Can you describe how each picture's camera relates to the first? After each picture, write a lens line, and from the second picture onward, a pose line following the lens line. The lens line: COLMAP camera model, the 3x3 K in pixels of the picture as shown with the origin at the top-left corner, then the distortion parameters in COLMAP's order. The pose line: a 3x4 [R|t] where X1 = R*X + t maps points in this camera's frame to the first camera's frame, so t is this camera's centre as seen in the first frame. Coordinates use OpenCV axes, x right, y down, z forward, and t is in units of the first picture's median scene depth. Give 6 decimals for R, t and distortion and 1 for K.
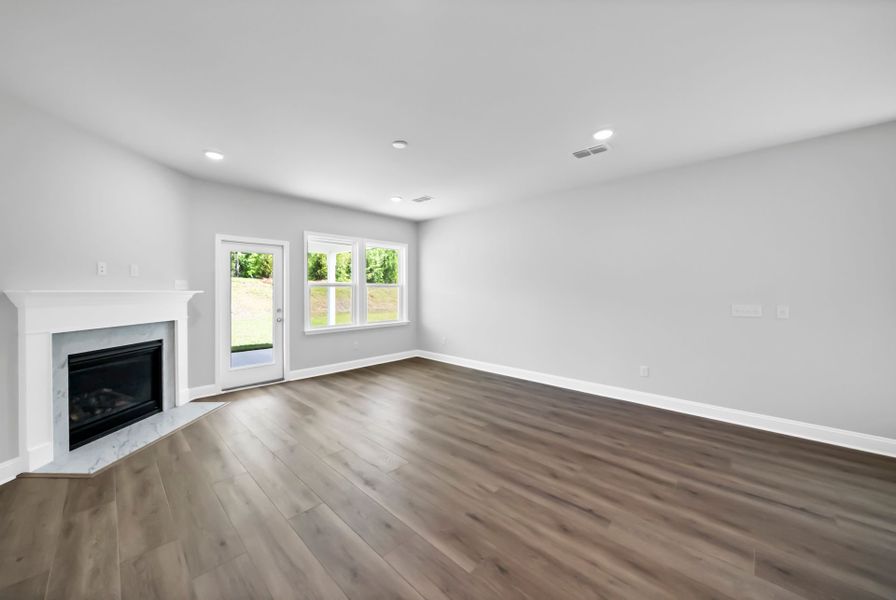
lens RADIAL K [[326.4, 0, 441.4], [0, 326.4, 289.8], [0, 0, 1]] dist [-0.009981, 0.000437]
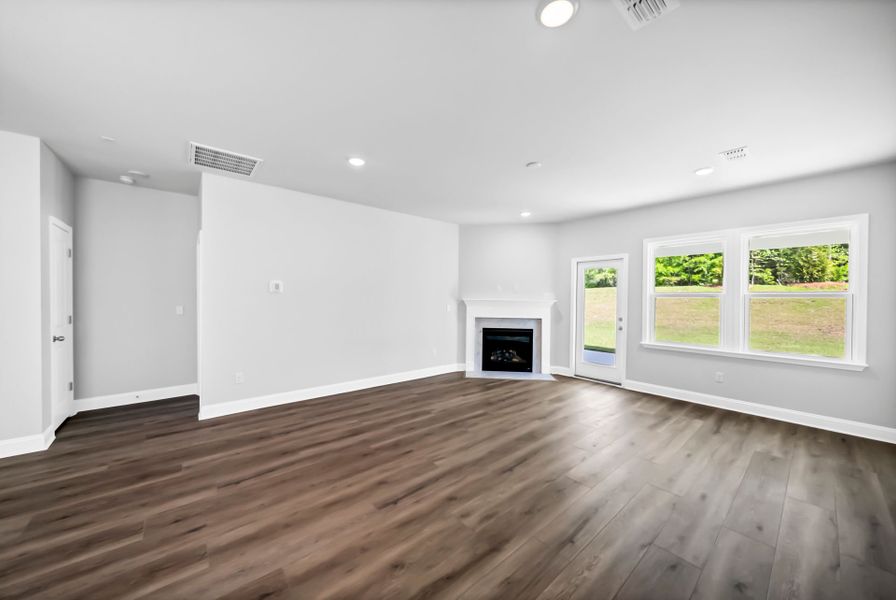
lens RADIAL K [[326.4, 0, 435.2], [0, 326.4, 300.3], [0, 0, 1]] dist [-0.009981, 0.000437]
pose [[-0.117643, 0.009932, -0.993006, 0.894787], [-0.009220, 0.999896, 0.011093, -0.008295], [0.993013, 0.010460, -0.117539, 0.736202]]
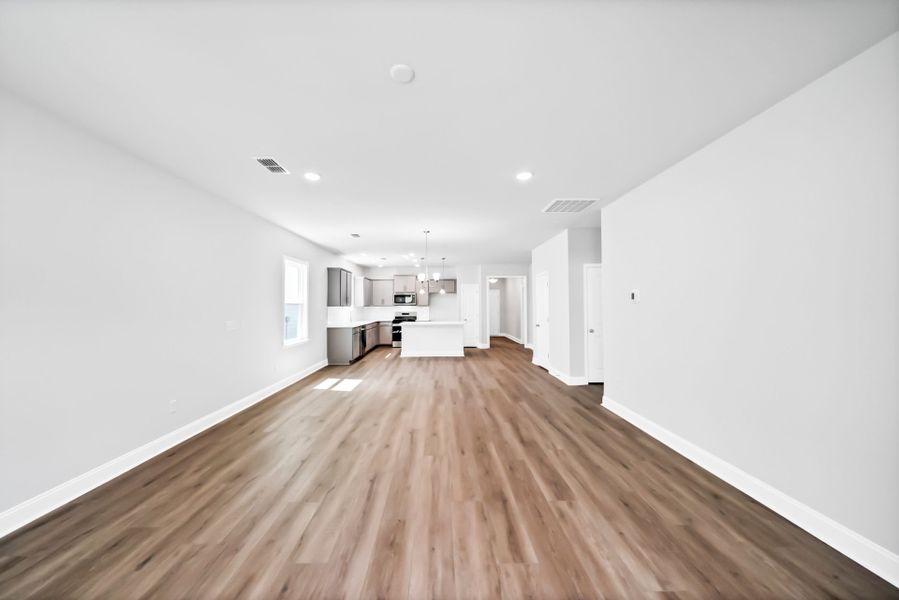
lens RADIAL K [[316.3, 0, 453.3], [0, 316.3, 307.6], [0, 0, 1]] dist [-0.005238, 0.000175]
pose [[-0.720371, -0.003497, 0.693580, -0.539241], [0.003915, 0.999951, 0.009108, -0.016805], [-0.693577, 0.009277, -0.720322, 1.226466]]
